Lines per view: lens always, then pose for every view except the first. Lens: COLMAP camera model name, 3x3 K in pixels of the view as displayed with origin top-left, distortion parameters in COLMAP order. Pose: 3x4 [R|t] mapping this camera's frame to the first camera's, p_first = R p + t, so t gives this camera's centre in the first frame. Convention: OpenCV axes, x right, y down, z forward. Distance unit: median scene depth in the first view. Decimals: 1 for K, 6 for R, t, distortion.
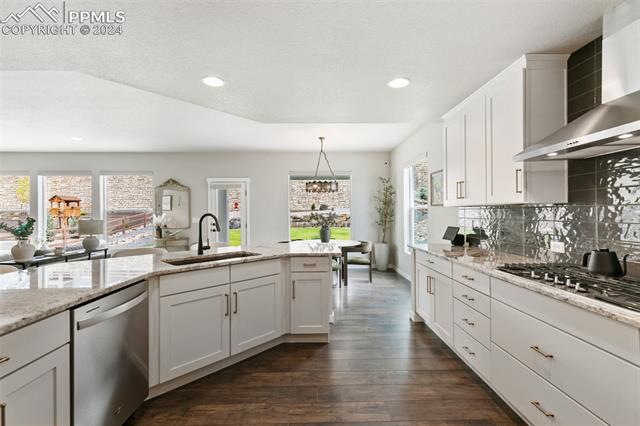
lens RADIAL K [[289.3, 0, 318.7], [0, 289.3, 211.9], [0, 0, 1]] dist [0.005263, -0.000901]
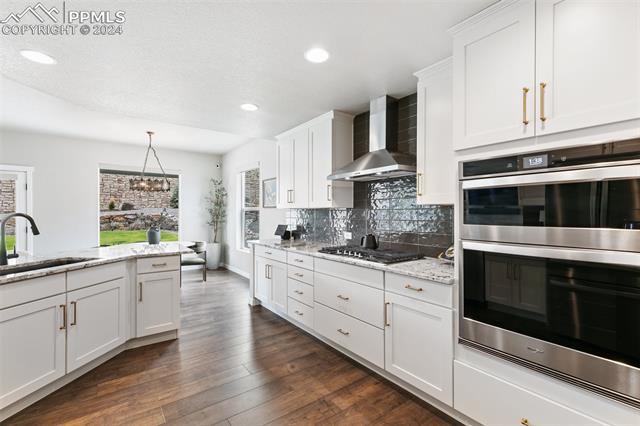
lens RADIAL K [[289.3, 0, 320.4], [0, 289.3, 214.5], [0, 0, 1]] dist [0.005263, -0.000901]
pose [[0.814756, 0.002744, 0.579797, -0.164477], [-0.006155, 0.999973, 0.003916, 0.000607], [-0.579771, -0.006759, 0.814751, -0.150541]]
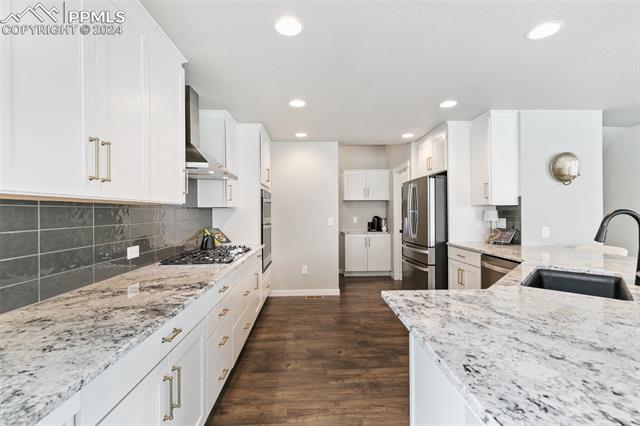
lens RADIAL K [[289.3, 0, 324.9], [0, 289.3, 212.8], [0, 0, 1]] dist [0.005263, -0.000901]
pose [[-0.999408, 0.011595, -0.032383, 0.198635], [0.011675, 0.999929, -0.002282, 0.004969], [0.032354, -0.002659, -0.999473, 1.548653]]
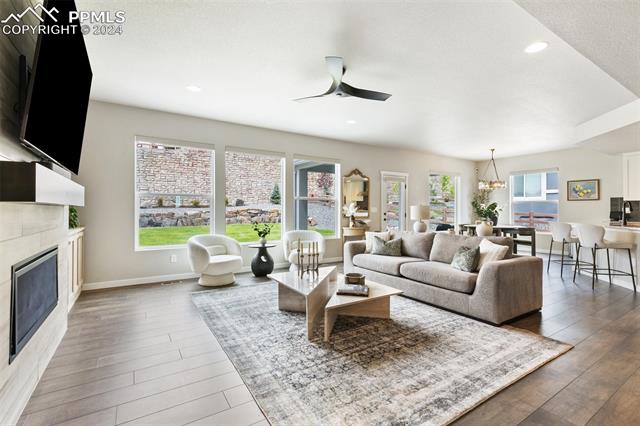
lens RADIAL K [[289.3, 0, 318.2], [0, 289.3, 211.8], [0, 0, 1]] dist [0.005263, -0.000901]
pose [[0.861513, 0.004502, 0.507716, -2.798061], [-0.007754, 0.999961, 0.004290, 0.080575], [-0.507676, -0.007632, 0.861514, 0.472621]]
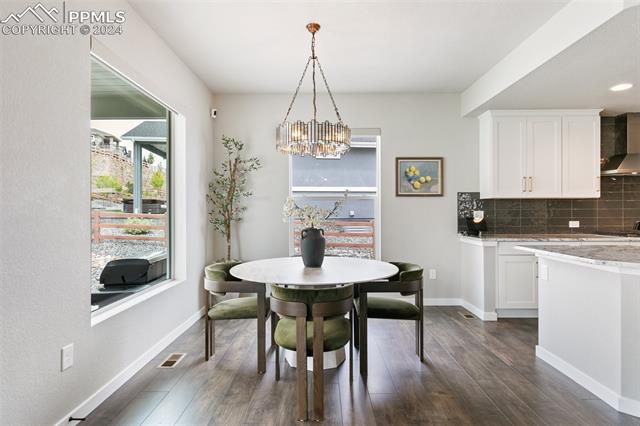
lens RADIAL K [[352.8, 0, 321.2], [0, 352.8, 211.7], [0, 0, 1]] dist [0.010584, -0.004000]
pose [[0.027496, 0.004588, 0.999611, -1.052686], [-0.002613, 0.999986, -0.004518, 0.050226], [-0.999618, -0.002488, 0.027508, 1.953463]]
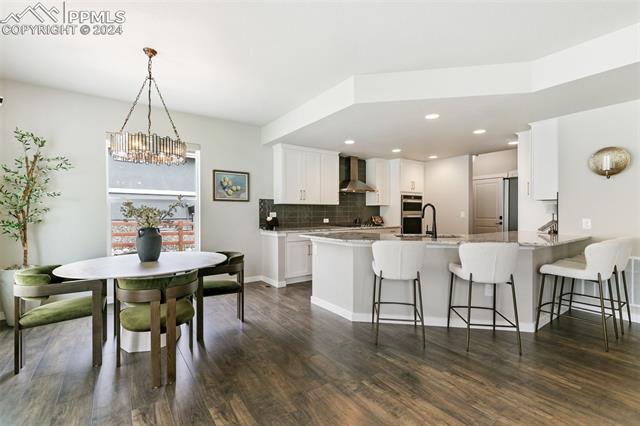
lens RADIAL K [[289.3, 0, 323.2], [0, 289.3, 213.3], [0, 0, 1]] dist [0.005263, -0.000901]
pose [[-0.573009, 0.003318, 0.819542, -1.152662], [0.000537, 0.999993, -0.003673, 0.050748], [-0.819549, -0.001664, -0.573007, 2.095232]]
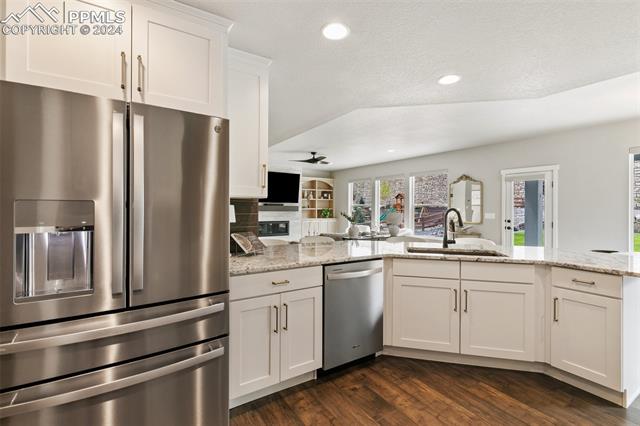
lens RADIAL K [[289.3, 0, 317.4], [0, 289.3, 207.8], [0, 0, 1]] dist [0.005263, -0.000901]
pose [[0.517680, 0.011113, -0.855502, 0.246217], [-0.008795, 0.999932, 0.007667, -0.000162], [0.855529, 0.003555, 0.517742, 0.065289]]
